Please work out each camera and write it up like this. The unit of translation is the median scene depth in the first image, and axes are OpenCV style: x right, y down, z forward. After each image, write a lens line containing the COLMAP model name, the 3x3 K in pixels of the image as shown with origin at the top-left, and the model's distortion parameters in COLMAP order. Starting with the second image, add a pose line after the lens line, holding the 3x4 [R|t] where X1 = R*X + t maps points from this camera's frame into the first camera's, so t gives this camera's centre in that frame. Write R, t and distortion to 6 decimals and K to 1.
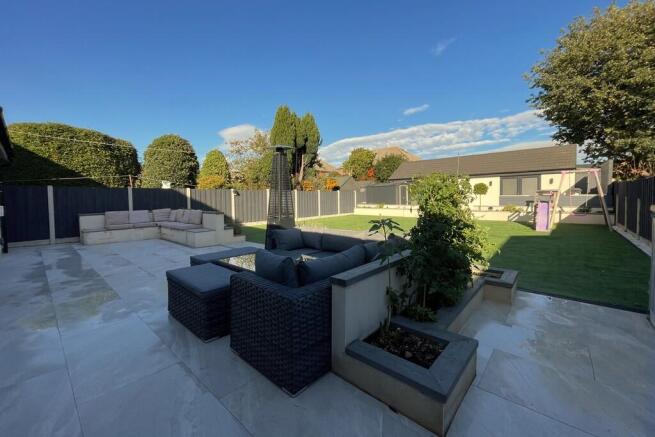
lens RADIAL K [[273.5, 0, 326.0], [0, 273.5, 208.0], [0, 0, 1]] dist [0.000313, -0.000012]
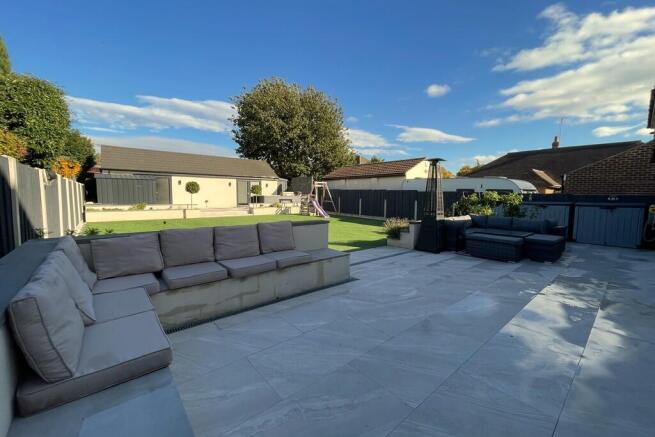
lens RADIAL K [[258.8, 0, 327.5], [0, 258.8, 218.5], [0, 0, 1]] dist [-0.000592, -0.000050]
pose [[0.131378, -0.078275, 0.988237, -0.575780], [0.024865, 0.996824, 0.075649, -0.022329], [-0.991020, 0.014634, 0.132907, 0.574224]]
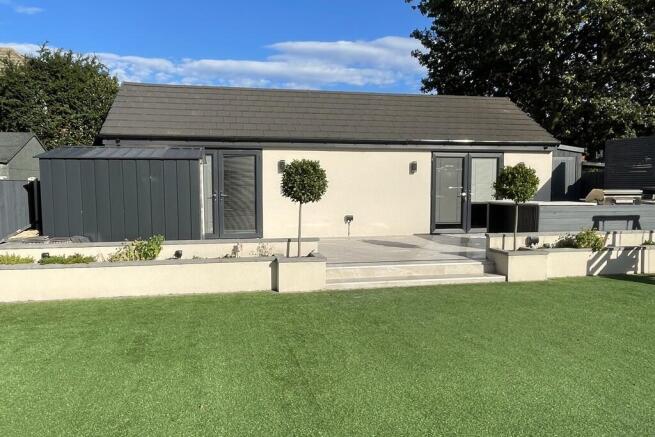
lens RADIAL K [[476.9, 0, 327.5], [0, 476.9, 218.5], [0, 0, 1]] dist [0.005670, 0.001321]
pose [[0.577330, -0.045288, 0.815254, -0.031828], [0.026024, 0.998974, 0.037065, -0.058766], [-0.816096, -0.000182, 0.577916, 0.916592]]
